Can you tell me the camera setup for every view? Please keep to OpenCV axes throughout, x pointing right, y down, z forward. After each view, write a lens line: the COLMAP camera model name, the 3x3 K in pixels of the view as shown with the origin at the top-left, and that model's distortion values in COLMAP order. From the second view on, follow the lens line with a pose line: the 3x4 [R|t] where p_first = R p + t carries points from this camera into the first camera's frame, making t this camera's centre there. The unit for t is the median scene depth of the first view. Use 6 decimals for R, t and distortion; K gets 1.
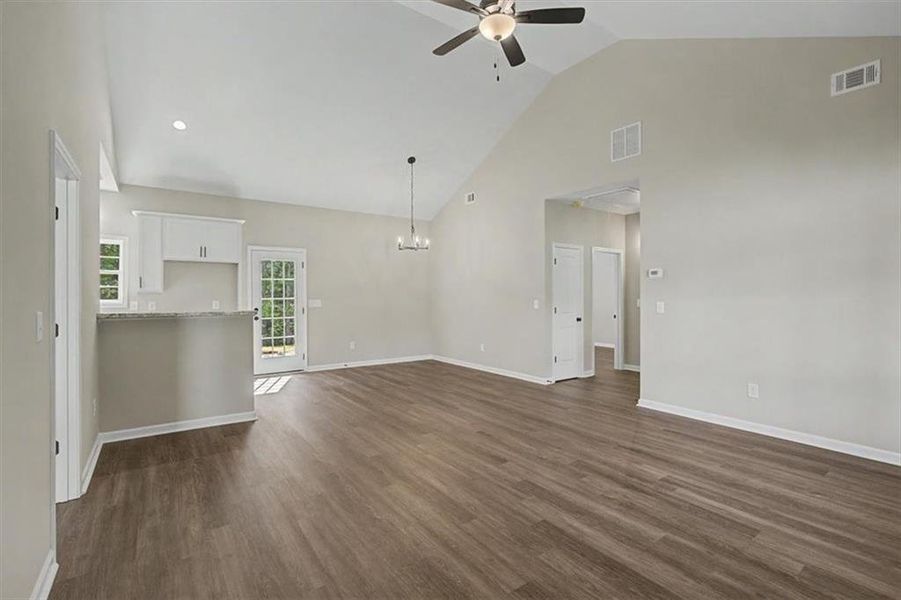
lens RADIAL K [[411.6, 0, 450.1], [0, 411.6, 292.7], [0, 0, 1]] dist [-0.003432, 0.000153]
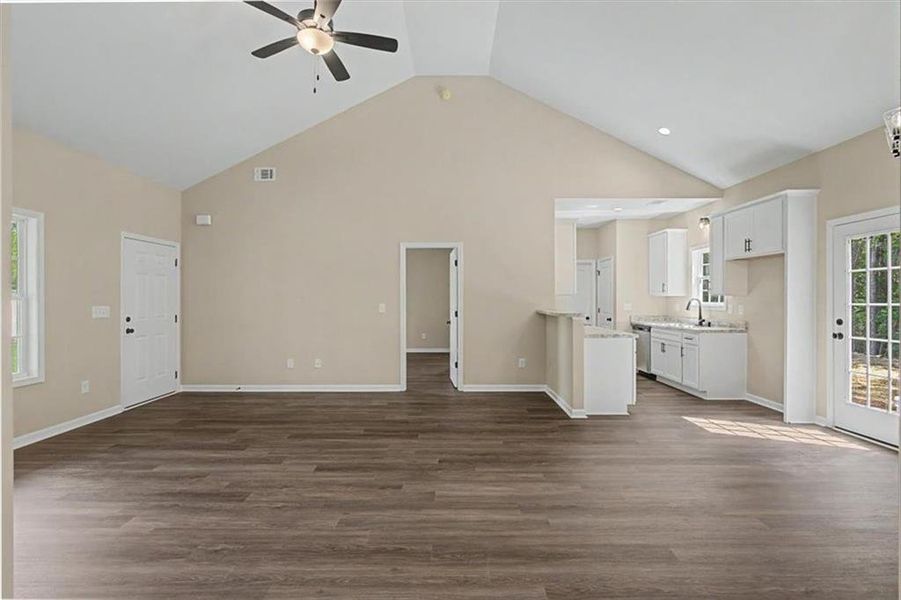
lens RADIAL K [[412.8, 0, 452.5], [0, 412.8, 297.5], [0, 0, 1]] dist [-0.003153, 0.000198]
pose [[-0.574329, -0.000086, -0.818625, 0.587054], [0.005890, 0.999974, -0.004237, 0.007367], [0.818604, -0.007256, -0.574313, 1.433595]]
